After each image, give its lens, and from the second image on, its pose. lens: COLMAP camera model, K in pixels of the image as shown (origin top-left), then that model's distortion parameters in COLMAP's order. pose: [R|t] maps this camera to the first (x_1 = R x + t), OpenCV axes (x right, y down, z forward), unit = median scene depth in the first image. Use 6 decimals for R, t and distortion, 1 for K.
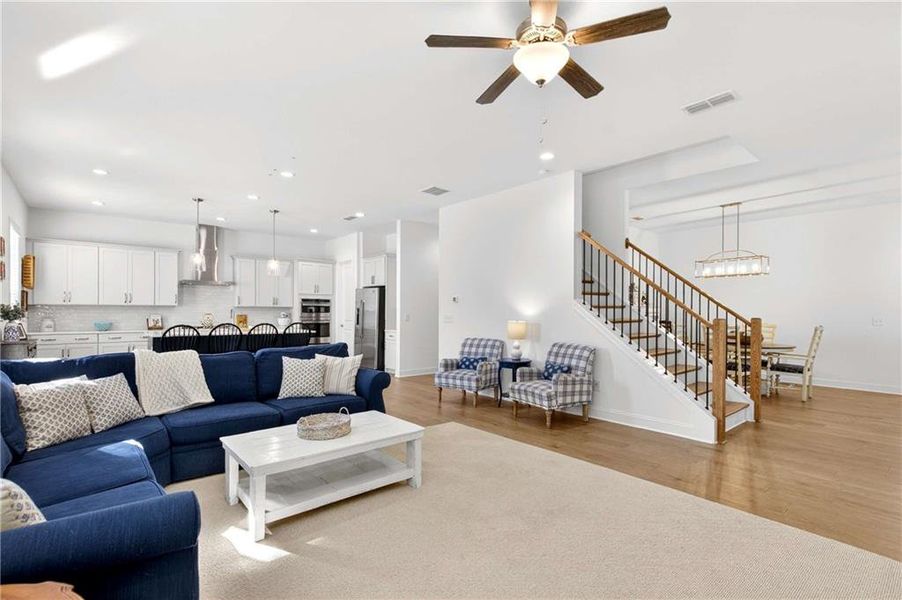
lens RADIAL K [[432.4, 0, 453.1], [0, 432.4, 314.5], [0, 0, 1]] dist [0.002259, 0.000047]
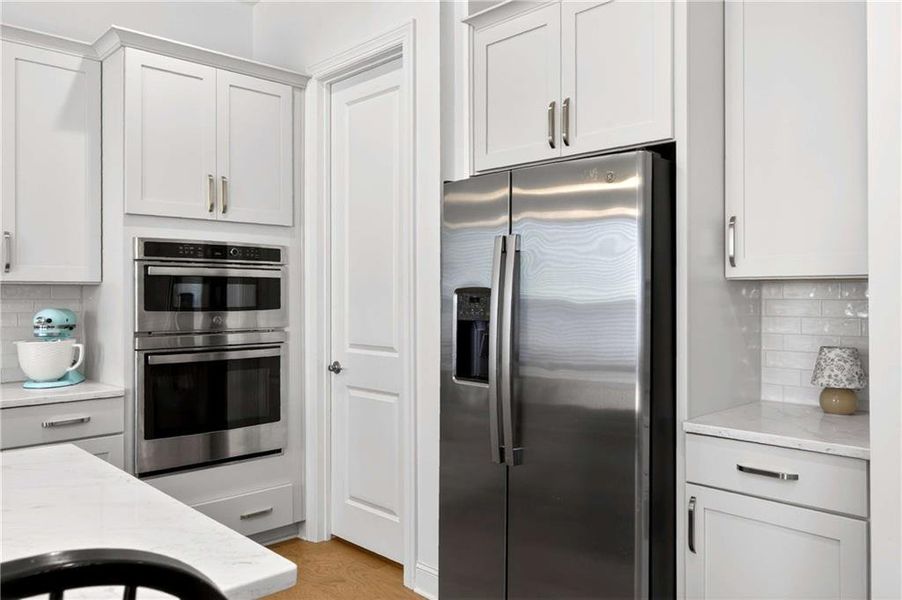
lens RADIAL K [[692.3, 0, 451.0], [0, 692.3, 300.0], [0, 0, 1]] dist [0.000547, -0.000381]
pose [[0.998004, -0.007907, 0.062658, -0.248137], [0.008142, 0.999961, -0.003491, -0.007679], [-0.062628, 0.003994, 0.998029, 0.728706]]
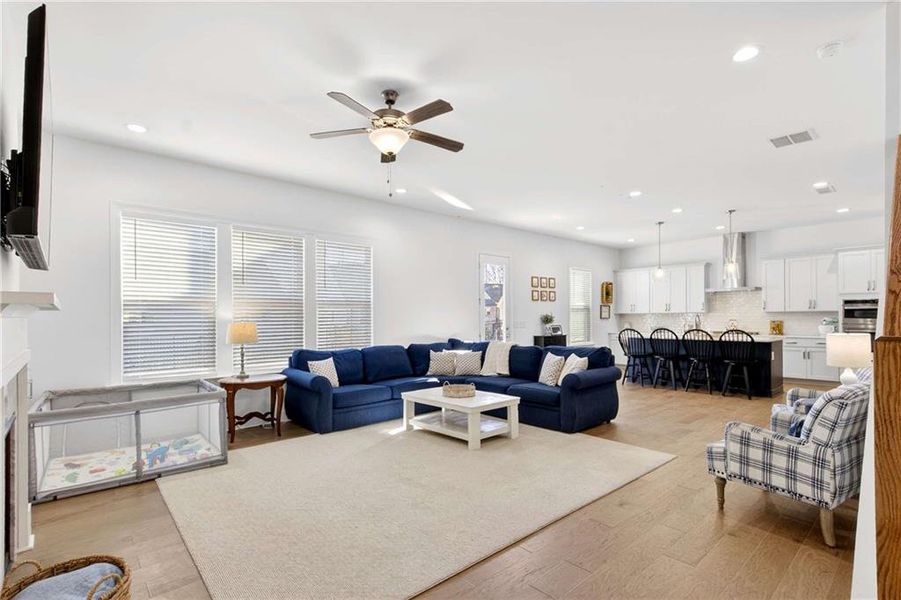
lens RADIAL K [[431.9, 0, 452.6], [0, 431.9, 314.5], [0, 0, 1]] dist [0.002259, 0.000047]
pose [[0.019511, -0.011198, -0.999747, 0.428093], [-0.001375, 0.999936, -0.011227, -0.001640], [0.999809, 0.001594, 0.019494, 0.311983]]
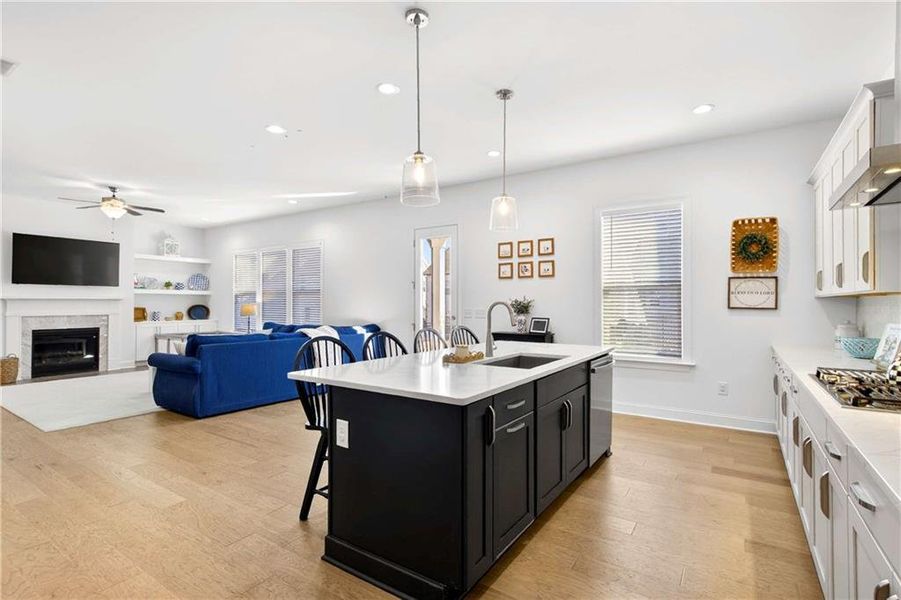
lens RADIAL K [[424.3, 0, 450.5], [0, 424.3, 300.0], [0, 0, 1]] dist [0.001981, -0.000160]
pose [[-0.963045, -0.007239, -0.269245, -0.291653], [-0.007900, 0.999968, 0.001370, -0.012297], [0.269226, 0.003446, -0.963071, 1.106236]]
